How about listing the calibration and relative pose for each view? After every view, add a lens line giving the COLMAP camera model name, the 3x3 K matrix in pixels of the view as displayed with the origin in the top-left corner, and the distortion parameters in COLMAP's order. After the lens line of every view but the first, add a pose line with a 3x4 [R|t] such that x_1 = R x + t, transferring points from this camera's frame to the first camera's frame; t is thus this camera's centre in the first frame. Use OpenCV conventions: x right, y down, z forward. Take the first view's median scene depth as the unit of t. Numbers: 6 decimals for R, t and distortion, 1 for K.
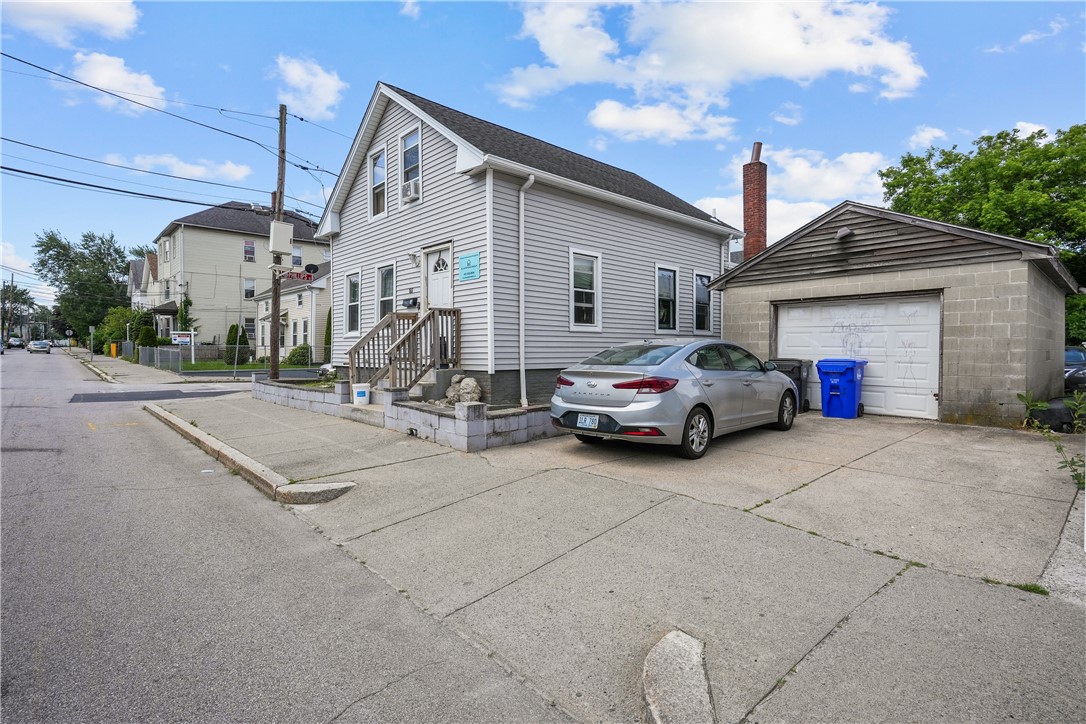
lens RADIAL K [[528.6, 0, 545.2], [0, 528.6, 360.3], [0, 0, 1]] dist [0.000256, -0.000096]
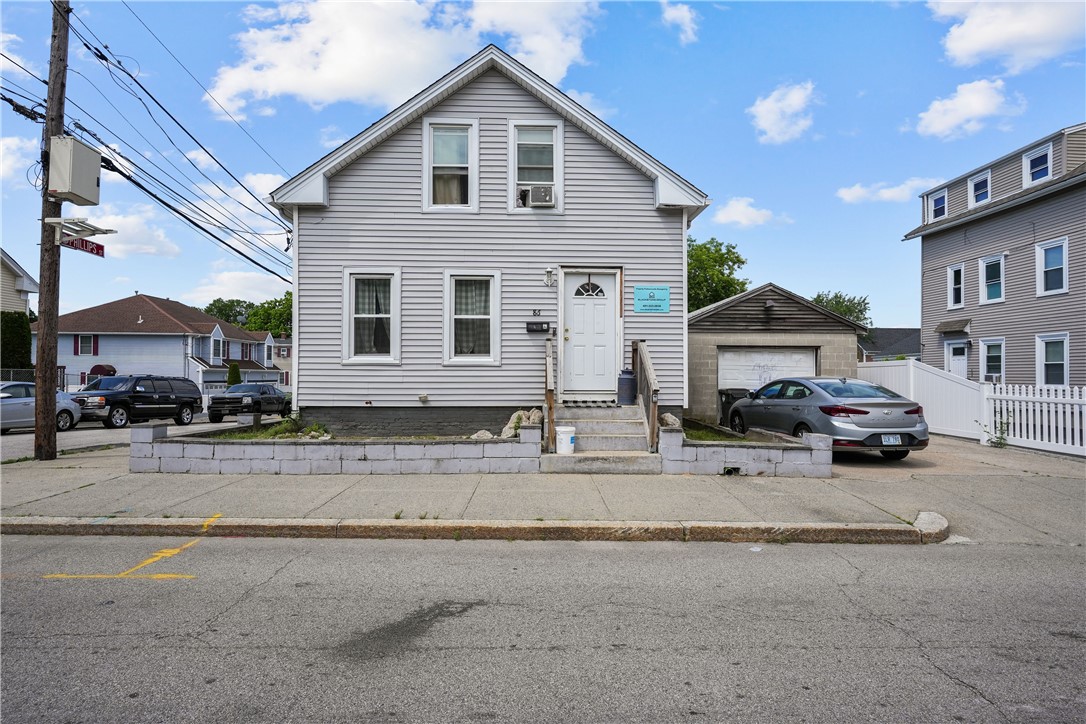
lens RADIAL K [[528.6, 0, 543.8], [0, 528.6, 366.5], [0, 0, 1]] dist [0.000256, -0.000096]
pose [[0.660398, 0.017834, 0.750704, -0.959935], [0.005294, 0.999583, -0.028404, -0.024370], [-0.750897, 0.022732, 0.660028, 0.483459]]
